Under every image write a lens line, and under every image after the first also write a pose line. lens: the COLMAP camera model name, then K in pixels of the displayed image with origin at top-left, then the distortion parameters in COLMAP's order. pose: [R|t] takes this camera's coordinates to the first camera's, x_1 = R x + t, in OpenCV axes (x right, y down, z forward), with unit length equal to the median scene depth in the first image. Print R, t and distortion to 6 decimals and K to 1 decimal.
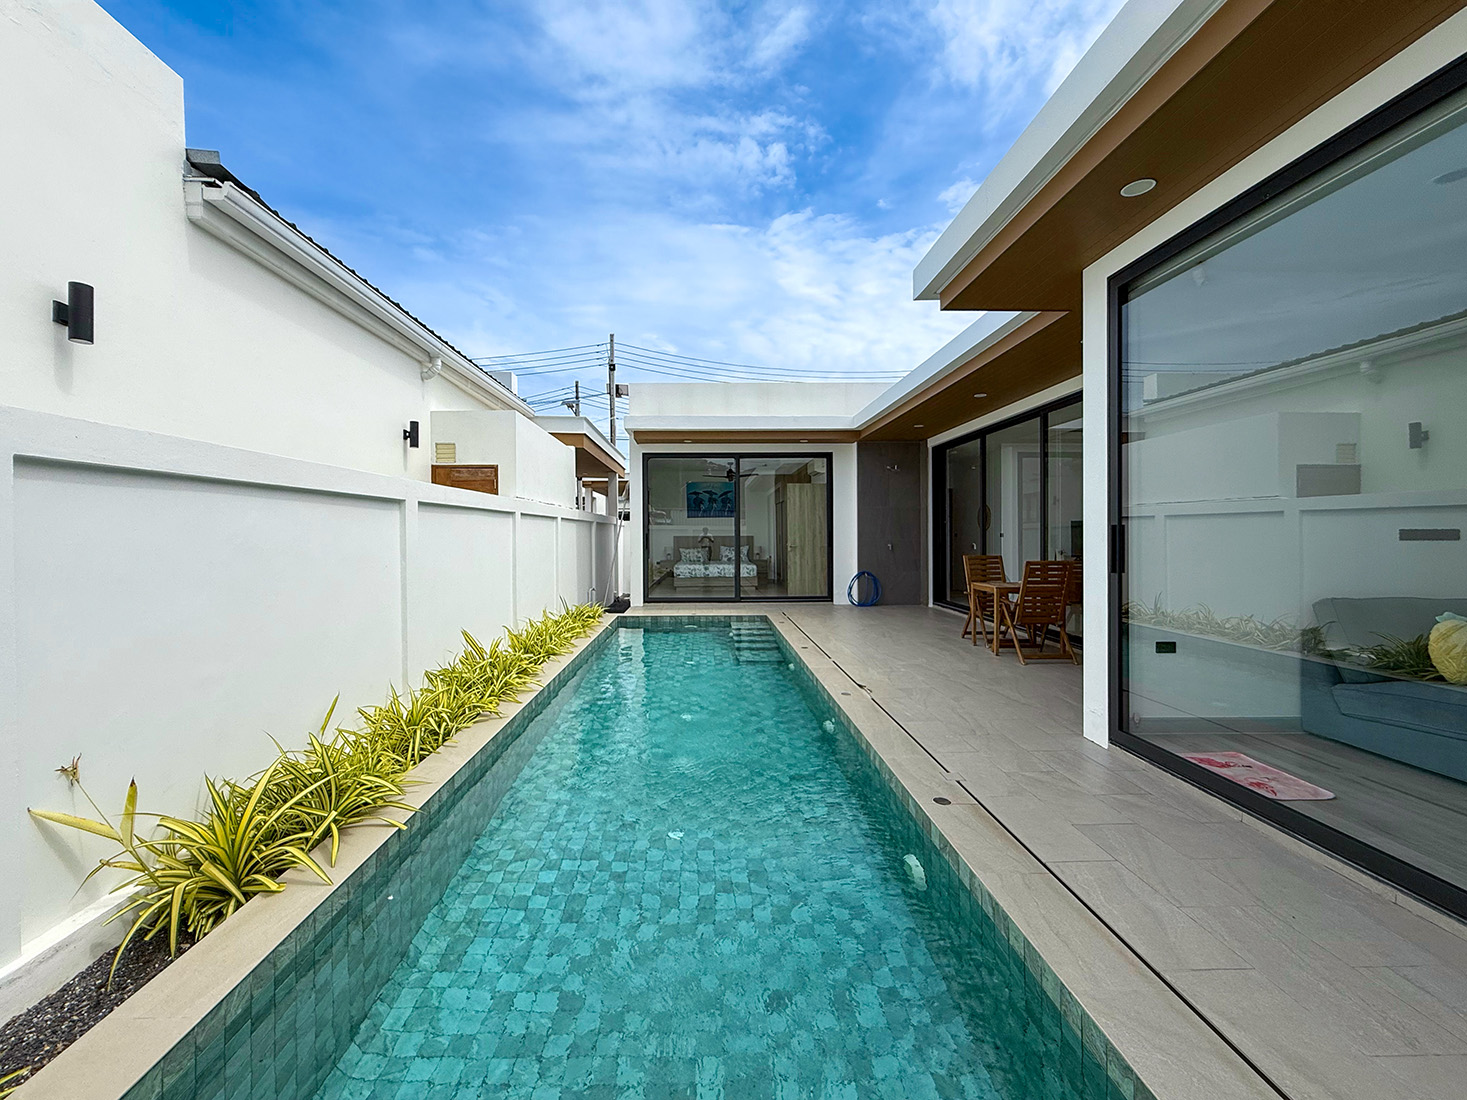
lens RADIAL K [[578.8, 0, 721.7], [0, 578.8, 530.1], [0, 0, 1]] dist [0.000025, 0.000035]
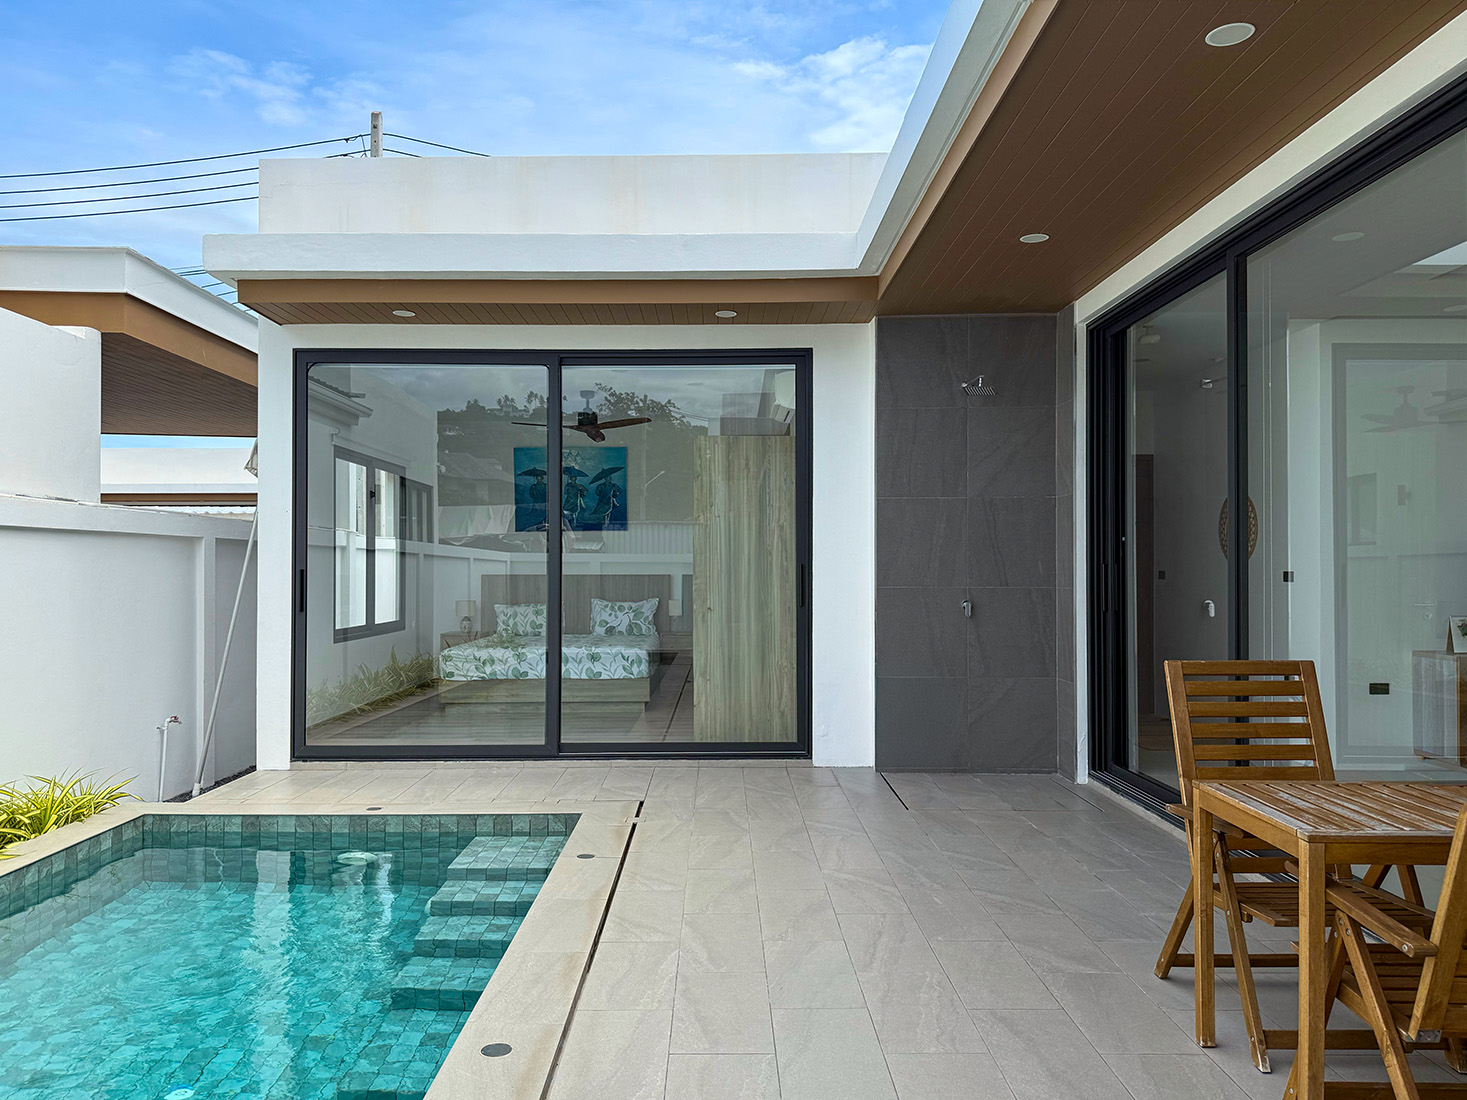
lens RADIAL K [[1026.7, 0, 733.5], [0, 1026.7, 550.0], [0, 0, 1]] dist [0.006667, -0.000421]
pose [[0.999753, 0.005768, -0.021469, 0.159386], [-0.006004, 0.999922, -0.010970, -0.000474], [0.021404, 0.011096, 0.999709, 0.364034]]
